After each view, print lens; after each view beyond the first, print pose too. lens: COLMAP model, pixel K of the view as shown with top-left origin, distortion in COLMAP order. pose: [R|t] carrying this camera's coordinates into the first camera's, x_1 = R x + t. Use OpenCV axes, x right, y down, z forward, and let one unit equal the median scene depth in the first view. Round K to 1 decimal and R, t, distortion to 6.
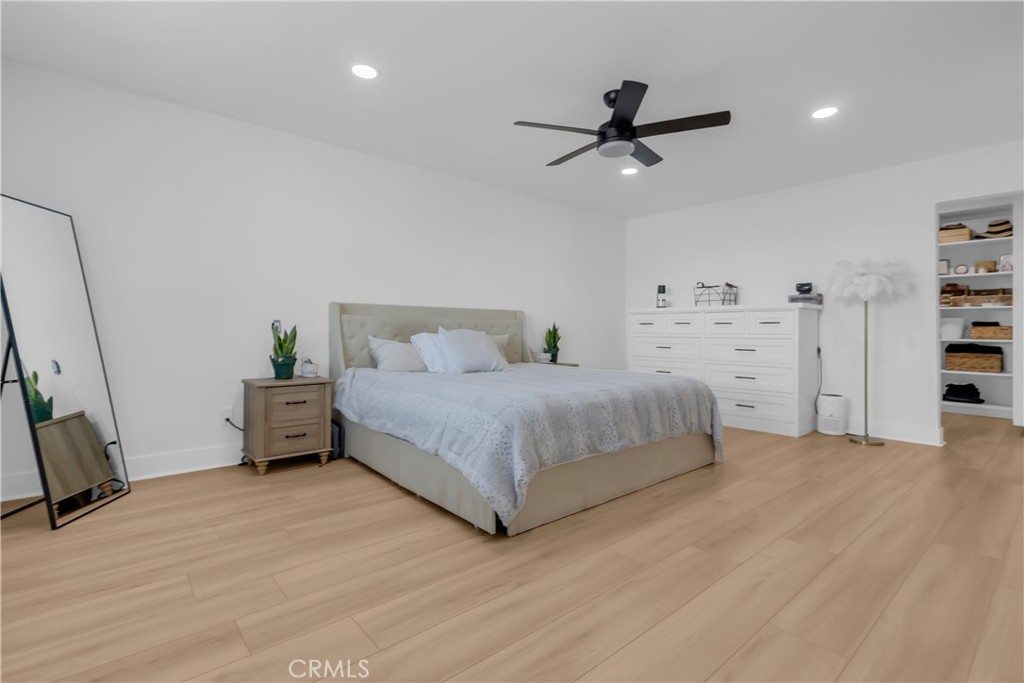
lens RADIAL K [[473.3, 0, 505.6], [0, 473.3, 340.6], [0, 0, 1]] dist [-0.002869, -0.000041]
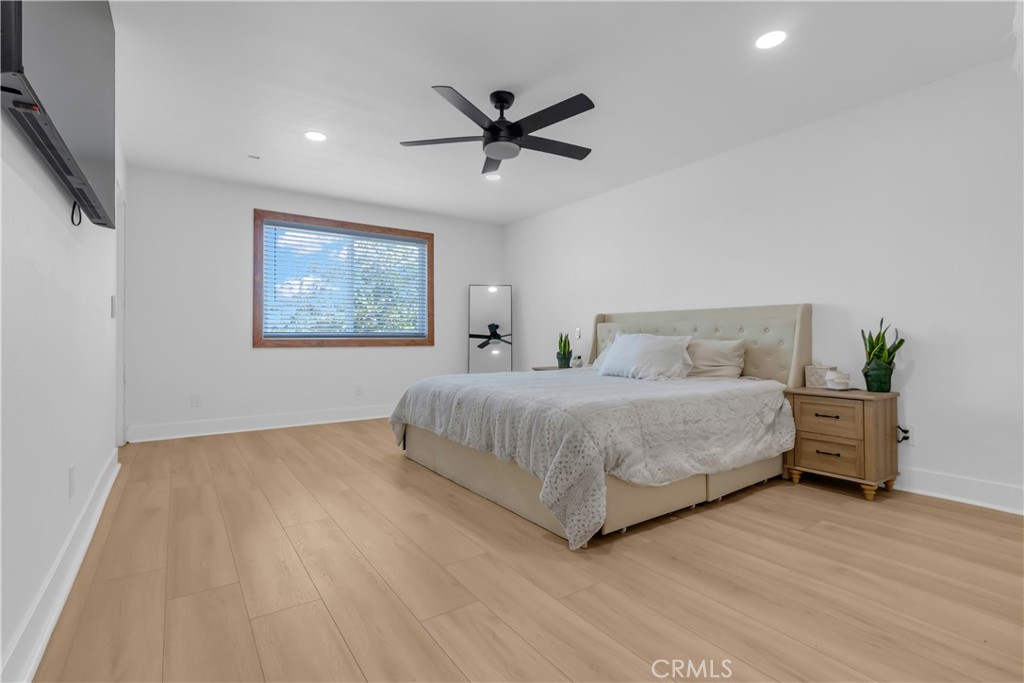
lens RADIAL K [[473.3, 0, 506.8], [0, 473.3, 338.0], [0, 0, 1]] dist [-0.002869, -0.000041]
pose [[-0.082237, -0.004743, -0.996601, 3.982646], [-0.020268, 0.999790, -0.003086, -0.023843], [0.996407, 0.019945, -0.082316, 3.587991]]
